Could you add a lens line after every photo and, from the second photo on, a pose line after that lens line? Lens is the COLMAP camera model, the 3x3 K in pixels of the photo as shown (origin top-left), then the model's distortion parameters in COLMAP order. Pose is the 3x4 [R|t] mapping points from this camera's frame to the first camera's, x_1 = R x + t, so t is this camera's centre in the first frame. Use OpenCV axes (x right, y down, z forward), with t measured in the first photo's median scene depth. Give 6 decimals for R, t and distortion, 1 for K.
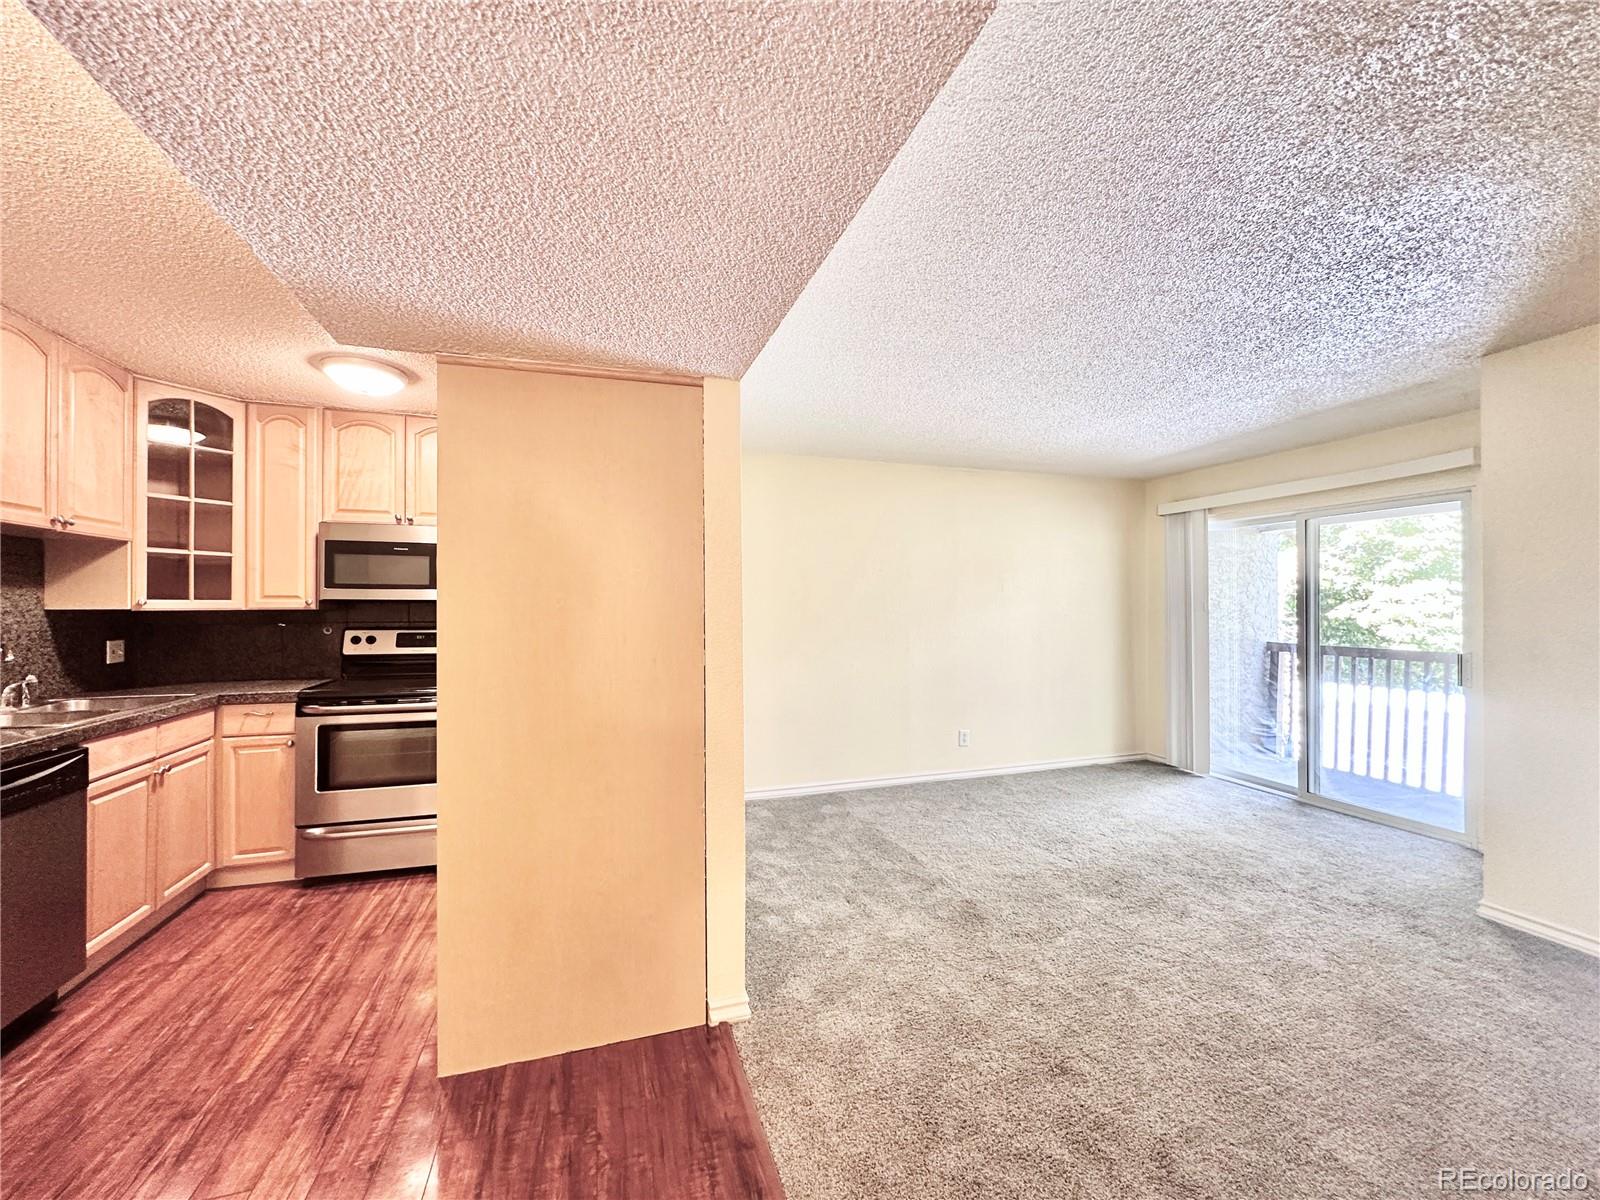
lens RADIAL K [[635.9, 0, 800.0], [0, 635.9, 600.0], [0, 0, 1]] dist [-0.004499, -0.000001]
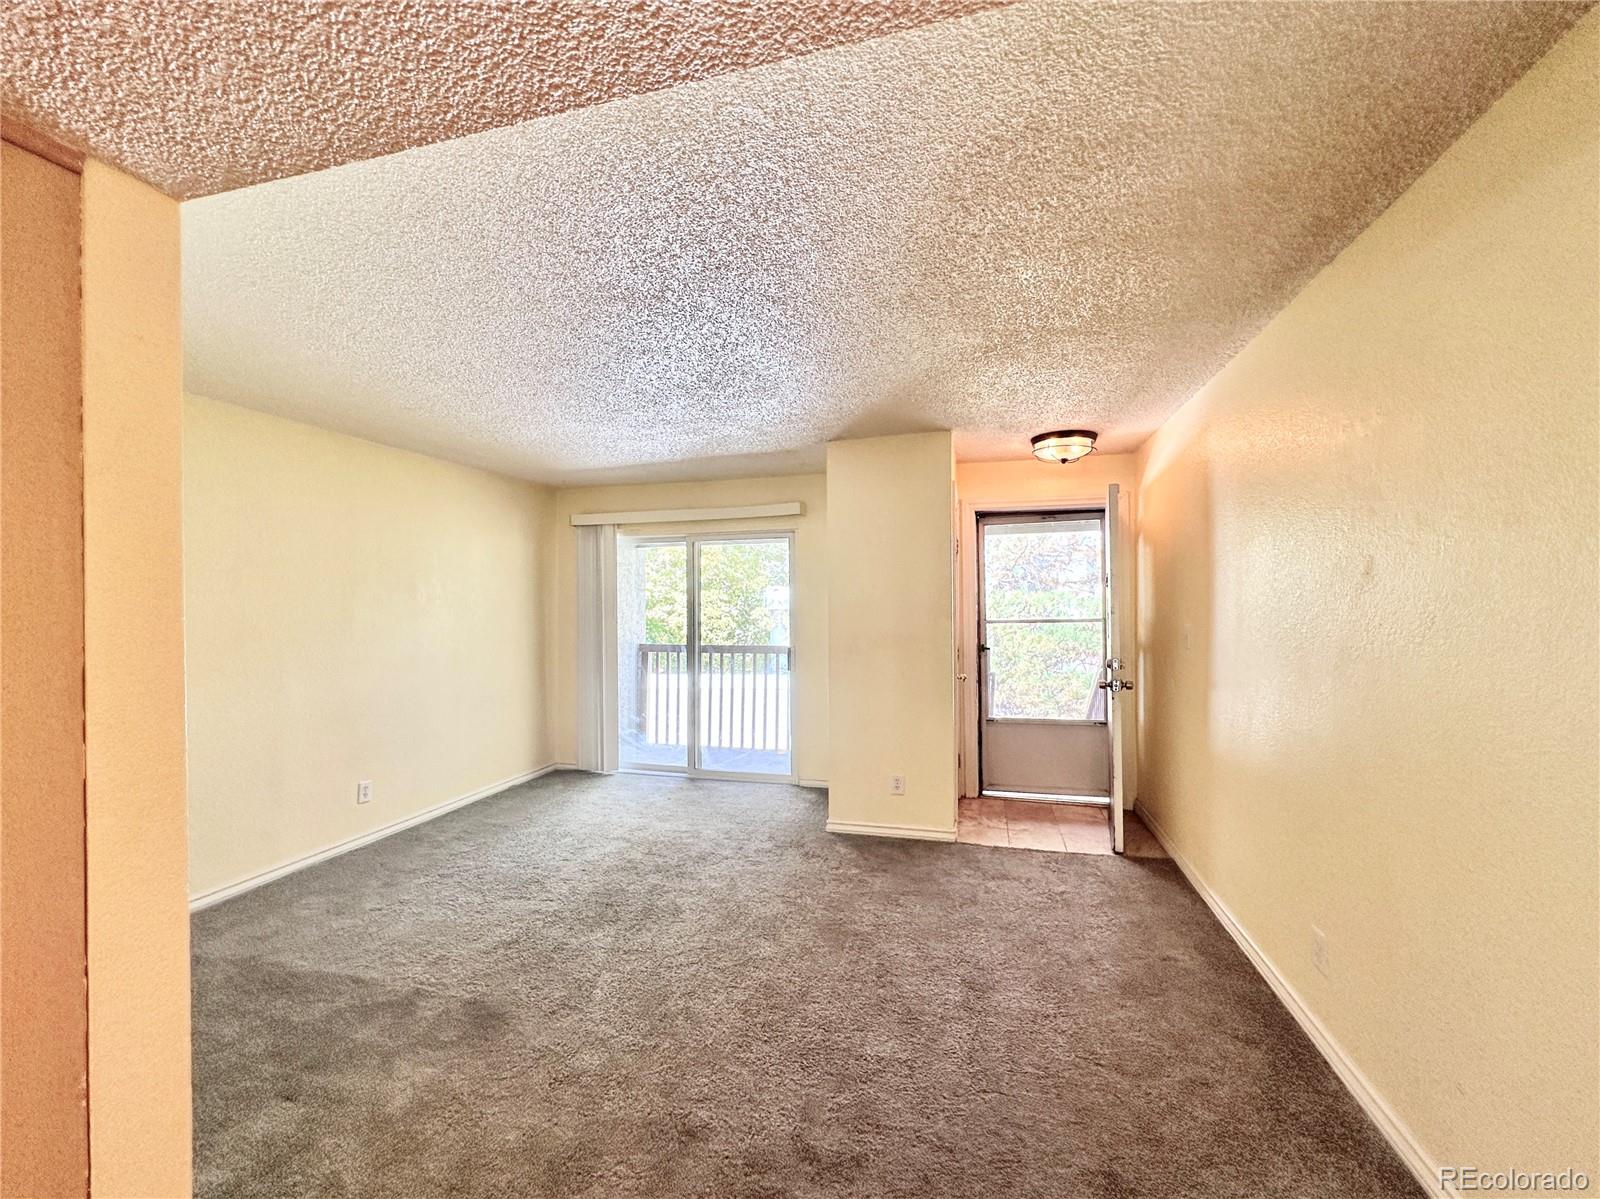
lens RADIAL K [[654.2, 0, 800.0], [0, 654.2, 599.5], [0, 0, 1]] dist [0.000080, -0.000001]
pose [[0.557850, 0.003608, 0.829934, -0.138700], [0.001681, 0.999984, -0.005478, -0.012473], [-0.829940, 0.004451, 0.557835, 0.164100]]
